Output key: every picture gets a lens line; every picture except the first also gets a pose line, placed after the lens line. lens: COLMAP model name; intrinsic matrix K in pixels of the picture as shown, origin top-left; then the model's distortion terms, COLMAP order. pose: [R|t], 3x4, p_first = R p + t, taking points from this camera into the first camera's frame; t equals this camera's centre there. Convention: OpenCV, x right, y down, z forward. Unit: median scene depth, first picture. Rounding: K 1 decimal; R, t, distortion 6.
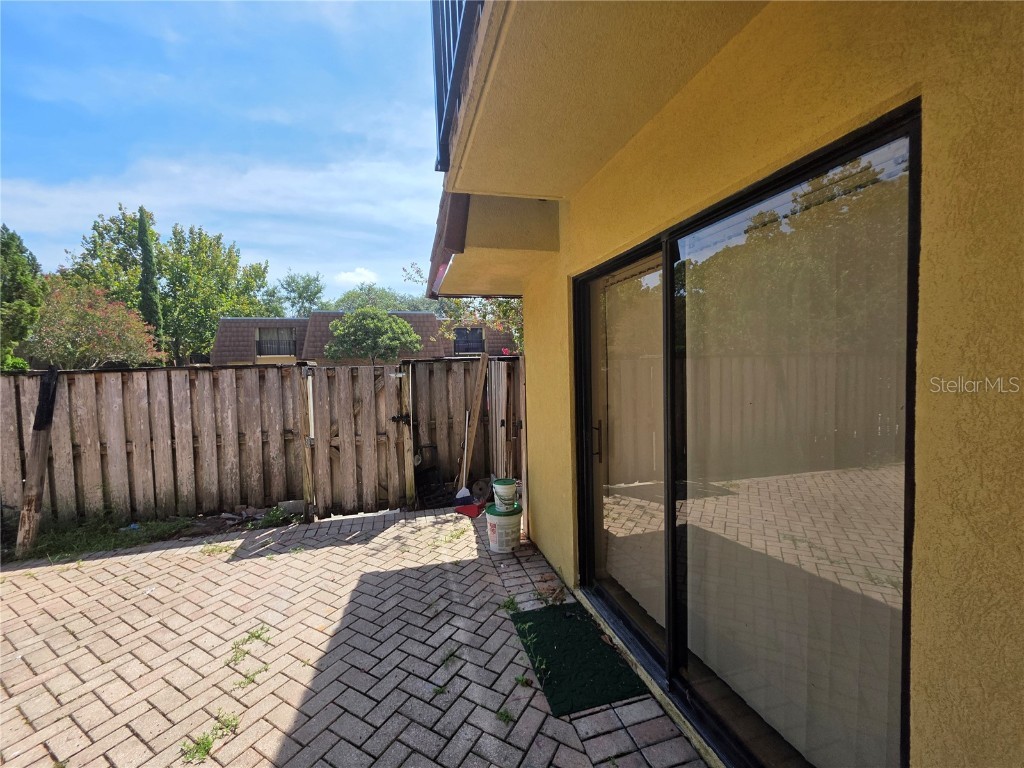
lens RADIAL K [[409.9, 0, 509.4], [0, 409.9, 382.4], [0, 0, 1]] dist [0.001180, -0.000219]
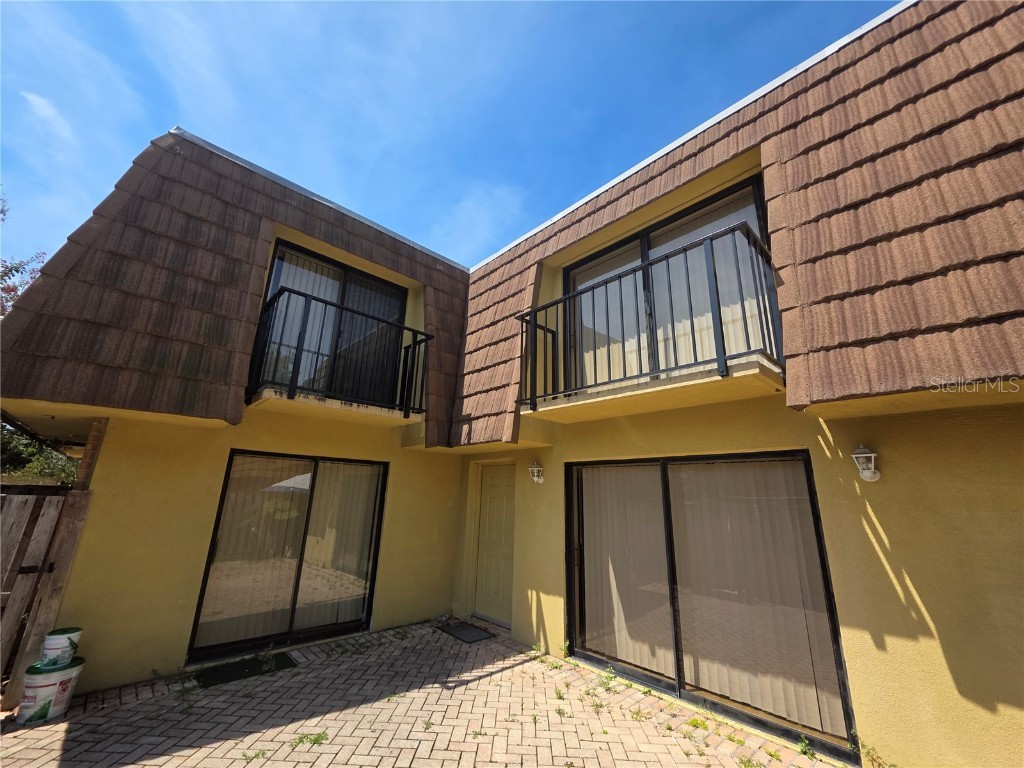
lens RADIAL K [[409.9, 0, 509.4], [0, 409.9, 382.4], [0, 0, 1]] dist [0.001180, -0.000219]
pose [[-0.460225, 0.253632, 0.850802, -1.536139], [0.022256, 0.961318, -0.274539, -0.023968], [-0.887523, -0.107414, -0.448068, 0.635771]]
